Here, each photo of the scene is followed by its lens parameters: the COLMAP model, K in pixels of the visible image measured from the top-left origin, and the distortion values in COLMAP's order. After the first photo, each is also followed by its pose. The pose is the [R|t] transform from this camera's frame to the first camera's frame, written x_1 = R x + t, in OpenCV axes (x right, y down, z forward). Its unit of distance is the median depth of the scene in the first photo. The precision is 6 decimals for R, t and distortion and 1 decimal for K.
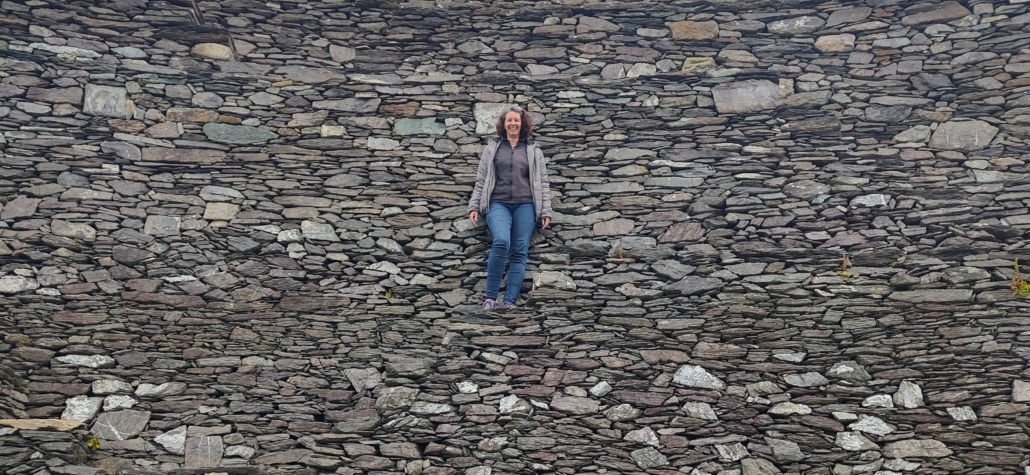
lens RADIAL K [[773.3, 0, 530.2], [0, 773.3, 242.0], [0, 0, 1]] dist [0.054826, -0.103782]
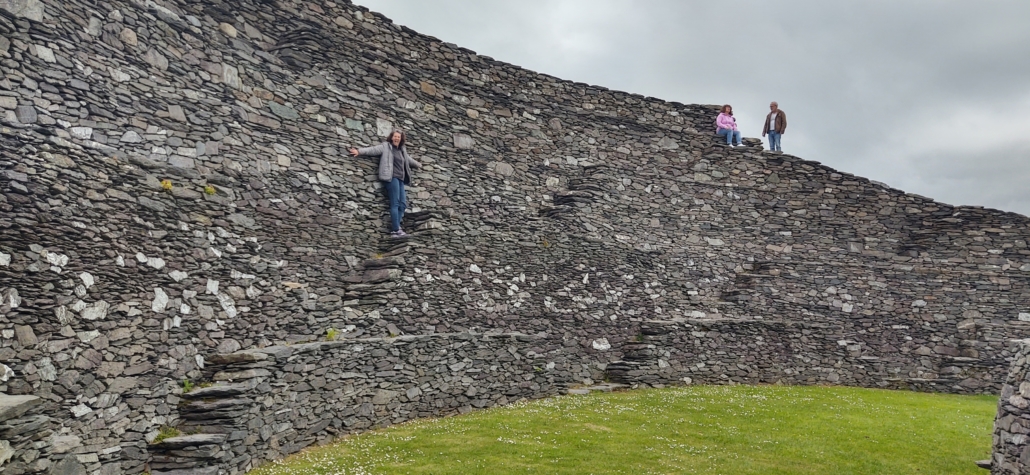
lens RADIAL K [[773.3, 0, 530.2], [0, 773.3, 242.0], [0, 0, 1]] dist [0.054826, -0.103782]
pose [[0.488483, 0.053629, 0.870924, -1.670497], [-0.251734, 0.964332, 0.081812, -0.148388], [-0.835472, -0.259205, 0.484560, -0.344438]]
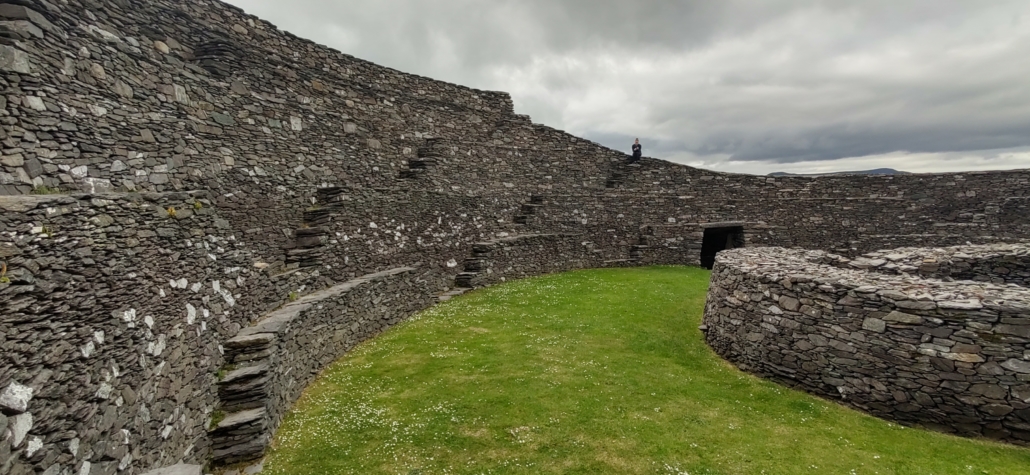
lens RADIAL K [[505.0, 0, 531.5], [0, 505.0, 243.6], [0, 0, 1]] dist [-0.004171, -0.000250]
pose [[0.131703, -0.118623, 0.984166, -1.718935], [-0.245349, 0.958024, 0.148305, -0.235815], [-0.960447, -0.260996, 0.097071, 0.019571]]
